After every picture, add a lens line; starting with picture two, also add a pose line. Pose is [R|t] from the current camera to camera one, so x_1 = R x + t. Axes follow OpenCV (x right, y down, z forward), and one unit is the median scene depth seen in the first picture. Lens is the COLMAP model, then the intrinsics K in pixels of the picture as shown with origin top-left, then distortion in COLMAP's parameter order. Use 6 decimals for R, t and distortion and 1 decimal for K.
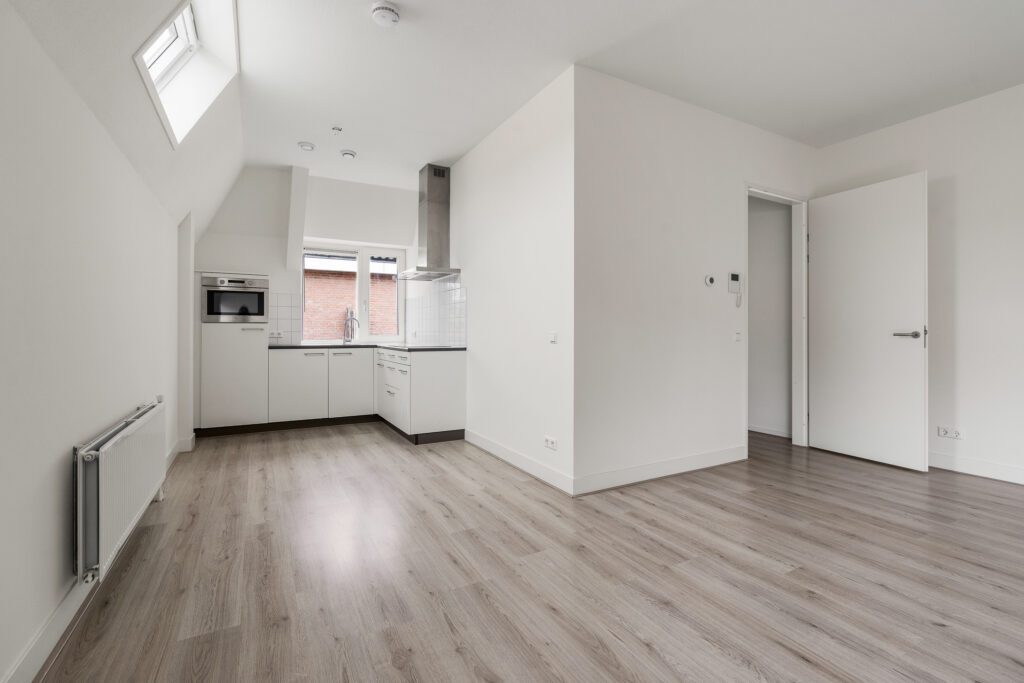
lens RADIAL K [[460.5, 0, 510.1], [0, 460.5, 339.4], [0, 0, 1]] dist [-0.016805, 0.007299]
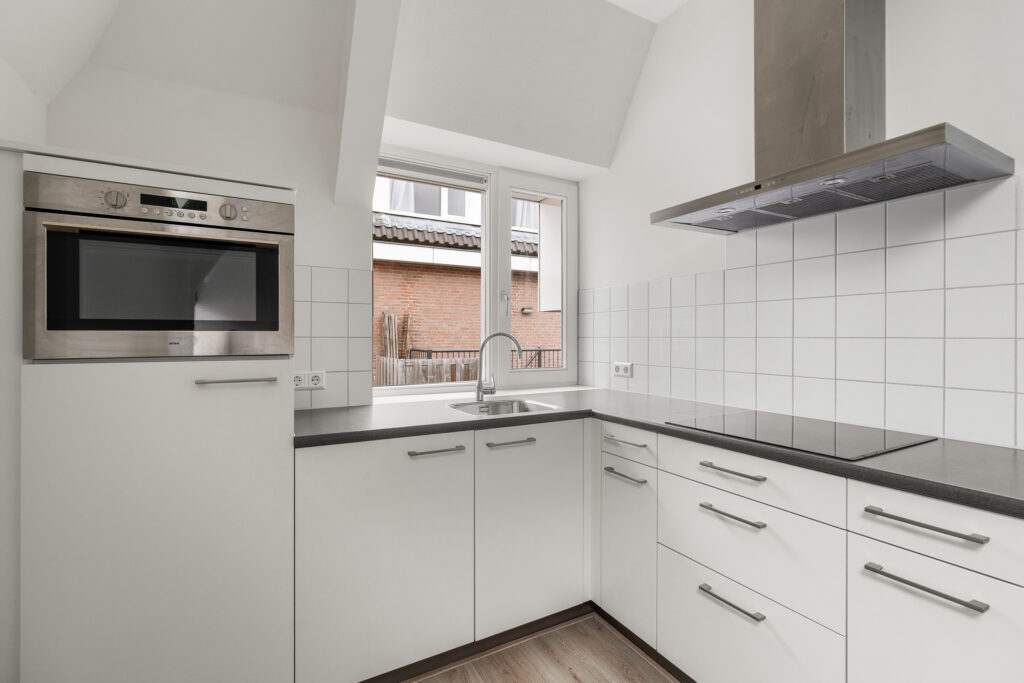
lens RADIAL K [[460.5, 0, 510.1], [0, 460.5, 339.4], [0, 0, 1]] dist [-0.016805, 0.007299]
pose [[0.999990, -0.002674, 0.003459, -0.724904], [0.002709, 0.999945, -0.010180, -0.078885], [-0.003432, 0.010190, 0.999942, 1.317081]]
